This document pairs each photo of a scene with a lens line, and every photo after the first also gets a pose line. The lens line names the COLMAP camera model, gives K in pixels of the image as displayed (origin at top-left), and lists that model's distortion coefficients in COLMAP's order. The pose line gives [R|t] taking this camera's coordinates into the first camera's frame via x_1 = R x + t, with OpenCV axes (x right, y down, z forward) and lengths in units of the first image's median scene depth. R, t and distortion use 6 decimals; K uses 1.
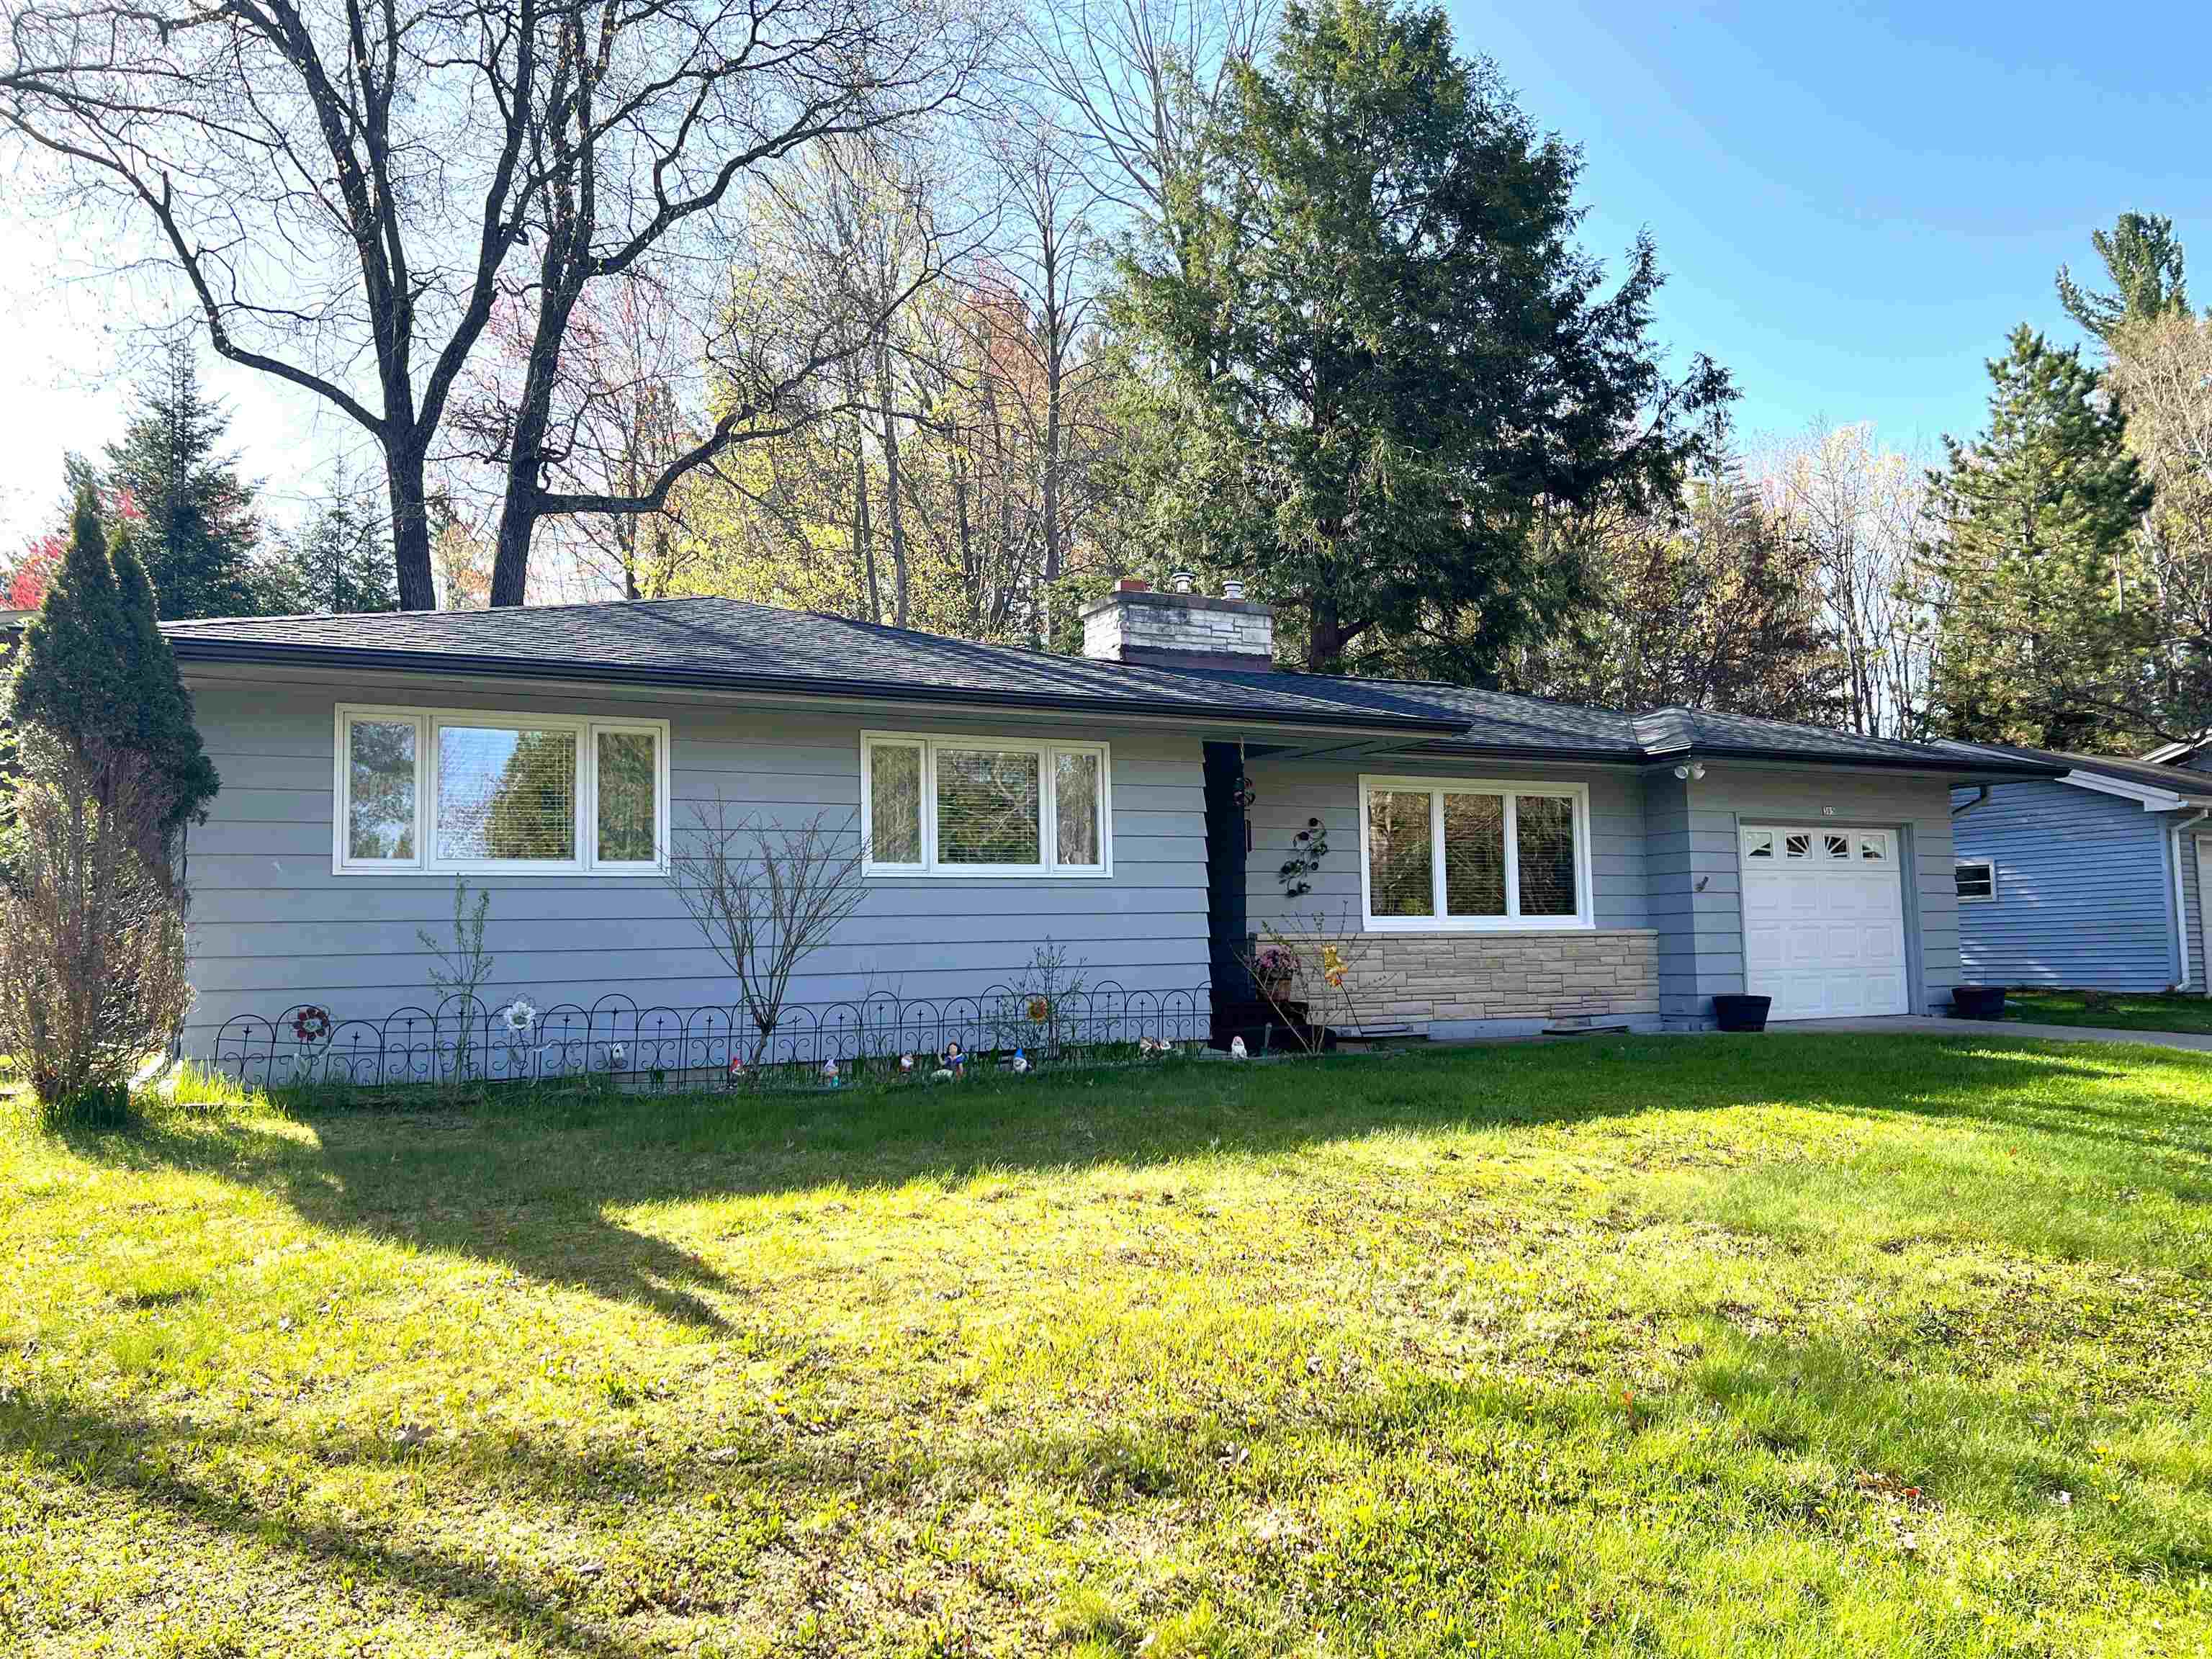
lens RADIAL K [[1663.0, 0, 1103.1], [0, 1663.0, 814.1], [0, 0, 1]] dist [0.053129, -0.055809]
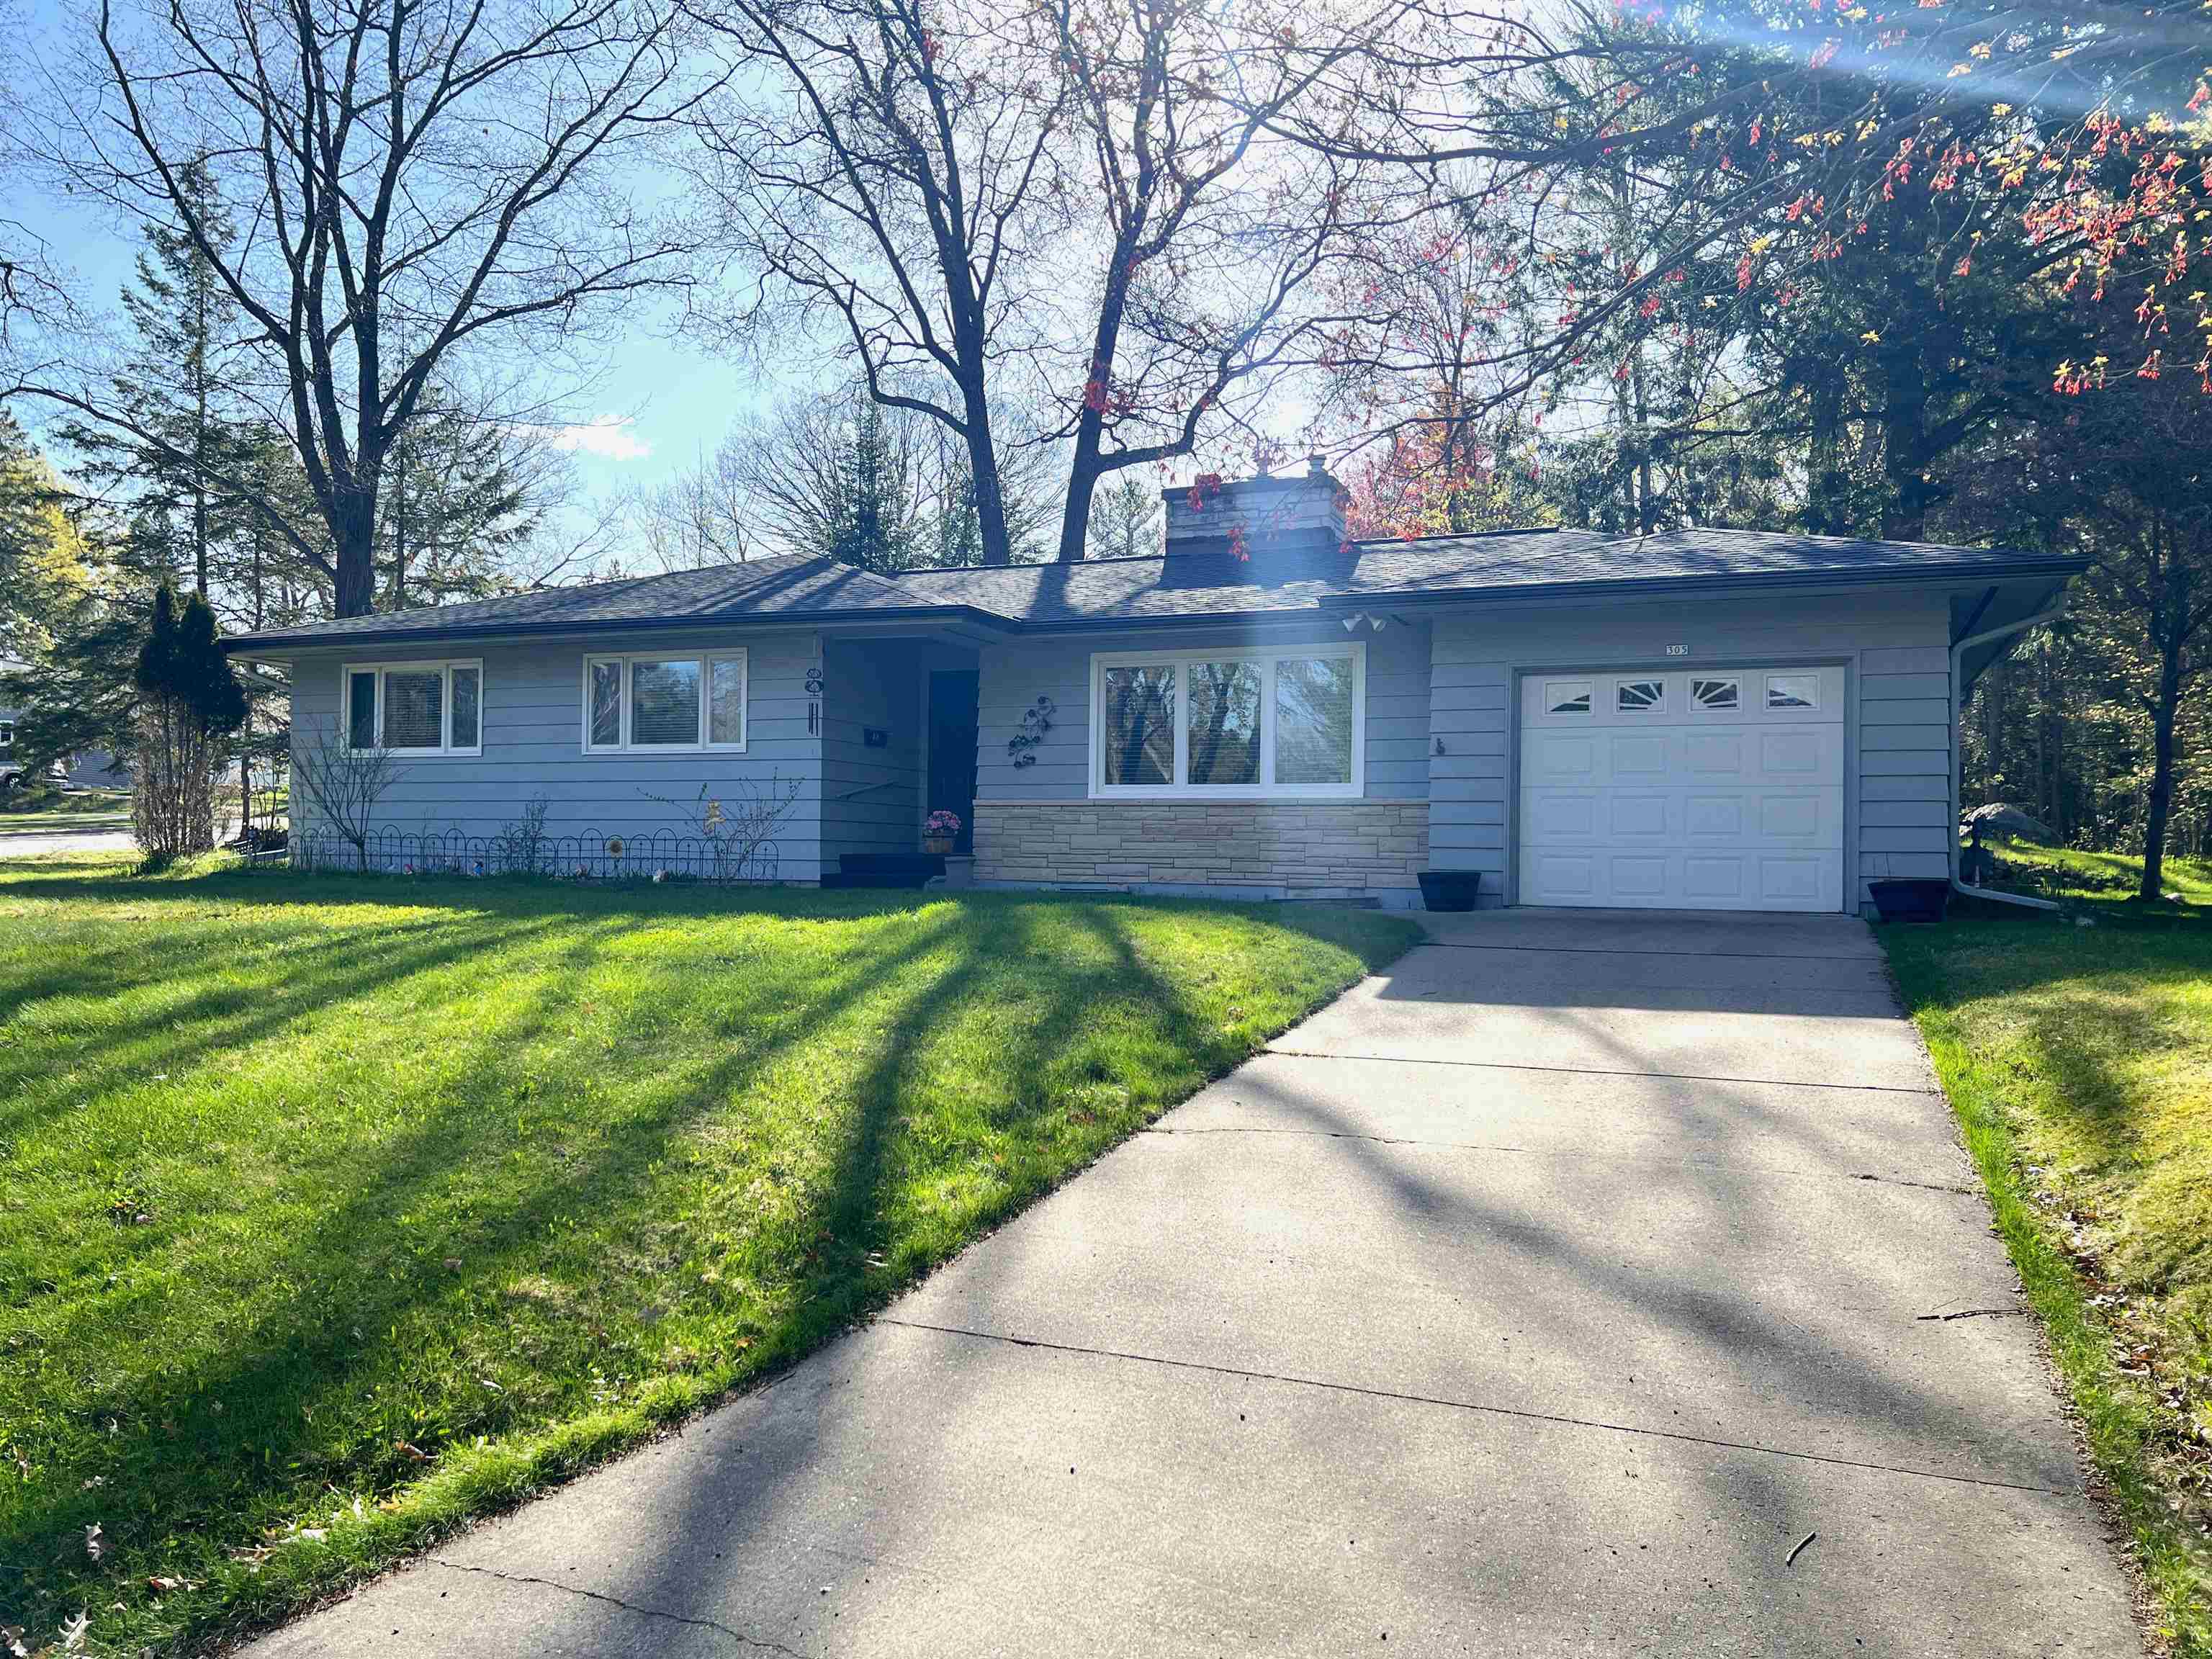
lens RADIAL K [[1663.0, 0, 1111.6], [0, 1663.0, 824.8], [0, 0, 1]] dist [0.053129, -0.055809]
pose [[0.631894, 0.013223, -0.774942, 0.911305], [0.040811, 0.997900, 0.050305, 0.030616], [0.773980, -0.063414, 0.630027, 0.297642]]
